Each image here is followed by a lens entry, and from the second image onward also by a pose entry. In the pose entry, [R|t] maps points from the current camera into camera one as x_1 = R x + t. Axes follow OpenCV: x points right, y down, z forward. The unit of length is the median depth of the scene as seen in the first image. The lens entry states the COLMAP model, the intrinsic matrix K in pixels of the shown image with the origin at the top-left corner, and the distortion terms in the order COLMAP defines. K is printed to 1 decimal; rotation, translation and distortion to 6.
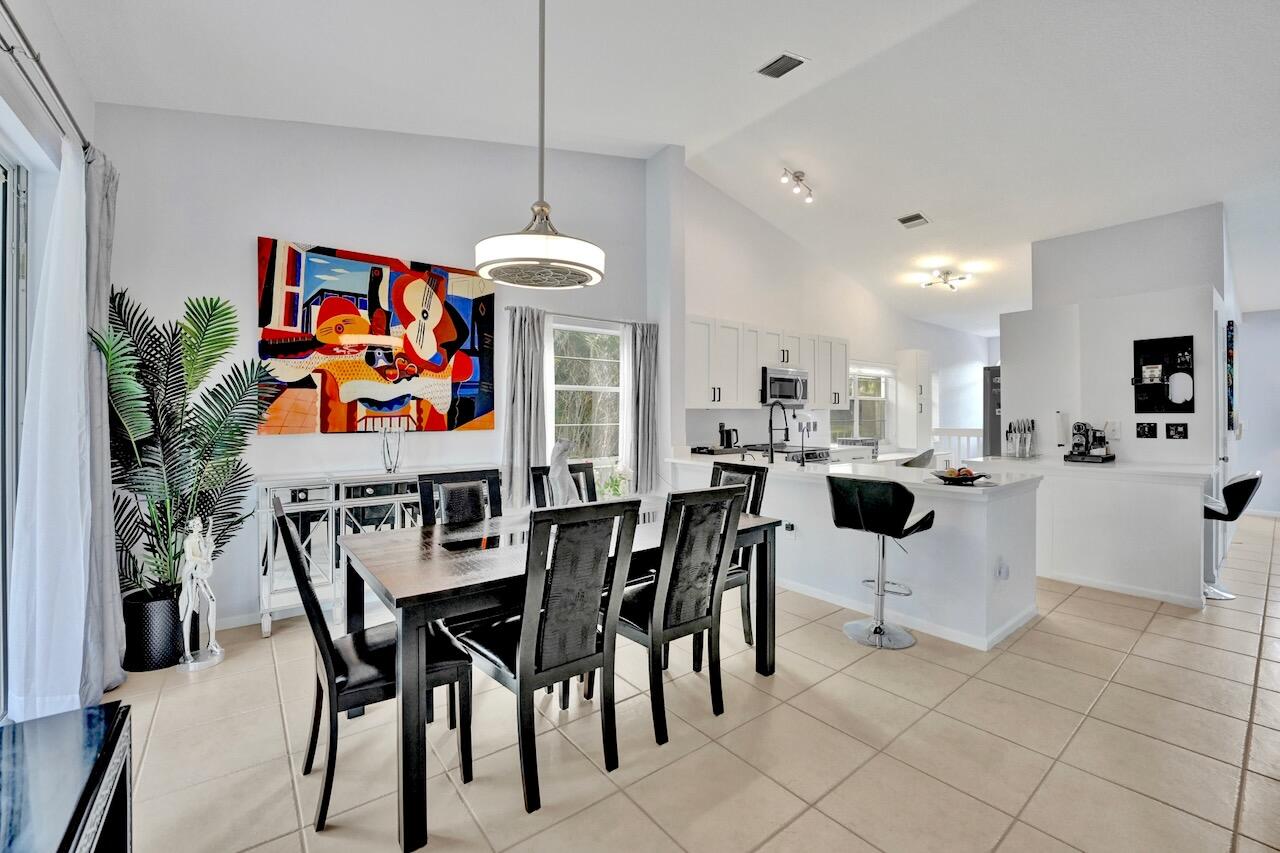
lens RADIAL K [[516.0, 0, 645.1], [0, 516.0, 413.1], [0, 0, 1]] dist [-0.020049, 0.000118]
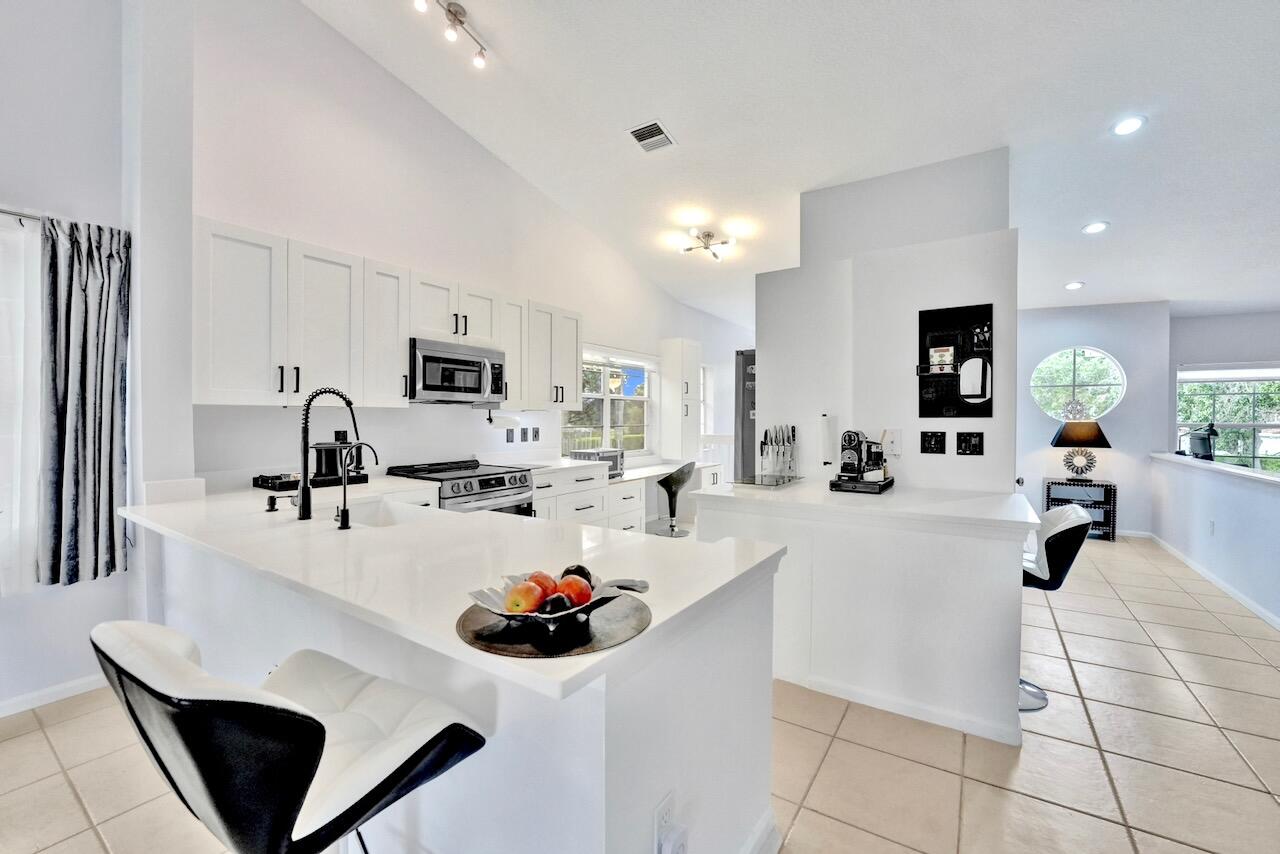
lens RADIAL K [[516.0, 0, 636.0], [0, 516.0, 423.2], [0, 0, 1]] dist [-0.020049, 0.000118]
pose [[0.950883, 0.001166, 0.309549, 0.381840], [-0.005562, 0.999896, 0.013317, 0.000891], [-0.309501, -0.014385, 0.950790, 0.450287]]
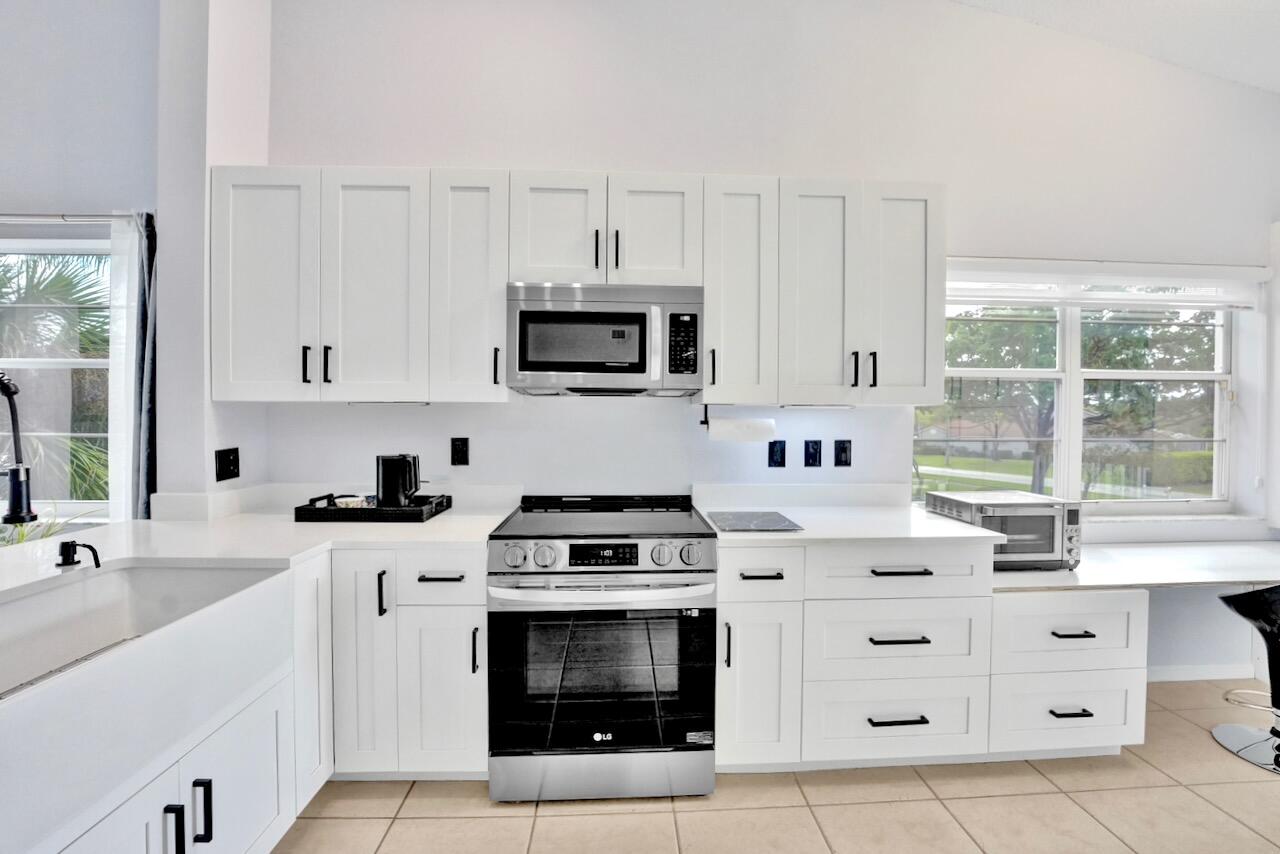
lens RADIAL K [[516.0, 0, 641.6], [0, 516.0, 424.5], [0, 0, 1]] dist [-0.020049, 0.000118]
pose [[0.817097, 0.008332, -0.576439, 0.665495], [-0.003802, 0.999952, 0.009065, 0.005011], [0.576487, -0.005215, 0.817090, 0.991159]]
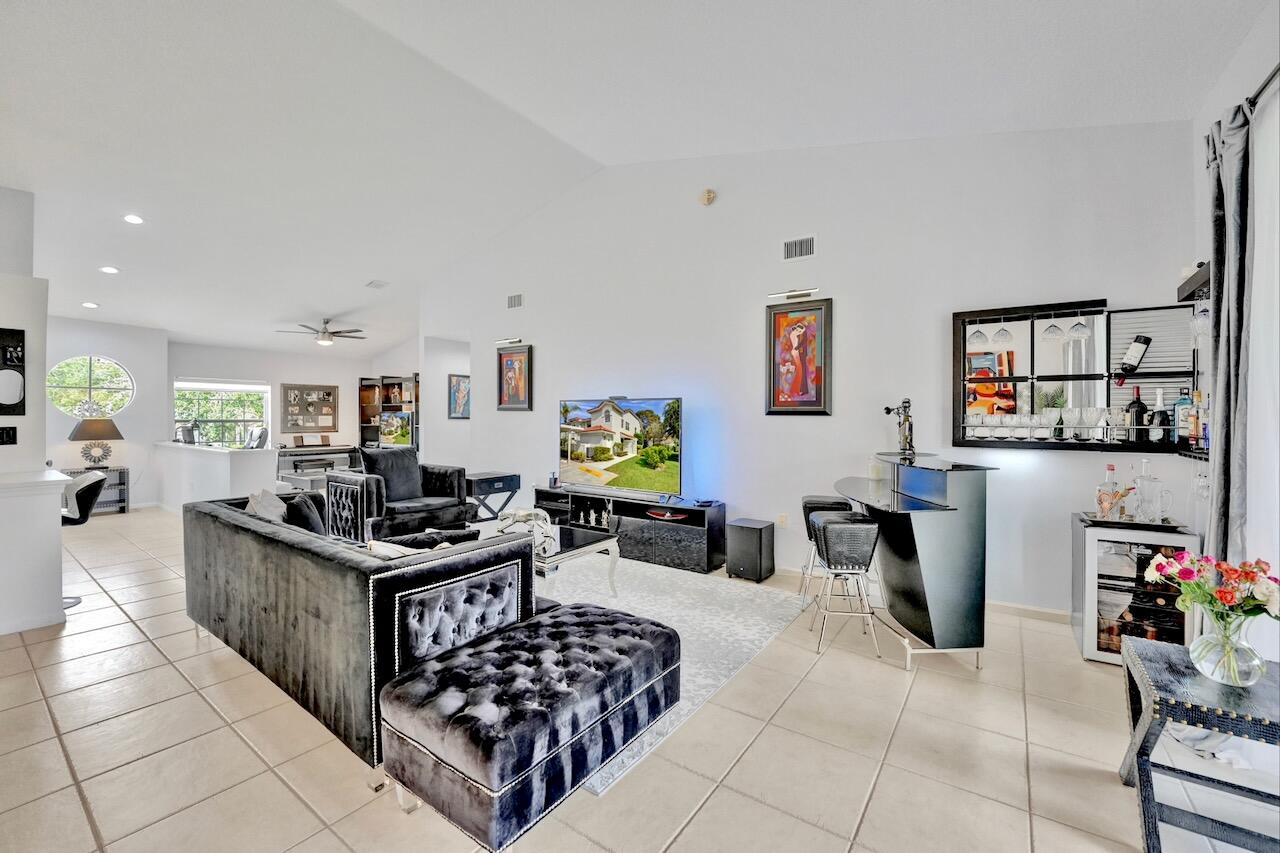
lens RADIAL K [[516.0, 0, 640.1], [0, 516.0, 423.2], [0, 0, 1]] dist [-0.020049, 0.000118]
pose [[-0.282913, -0.009701, 0.959097, -0.078749], [-0.005299, 0.999949, 0.008551, -0.000208], [-0.959131, -0.002663, -0.282950, 0.178637]]
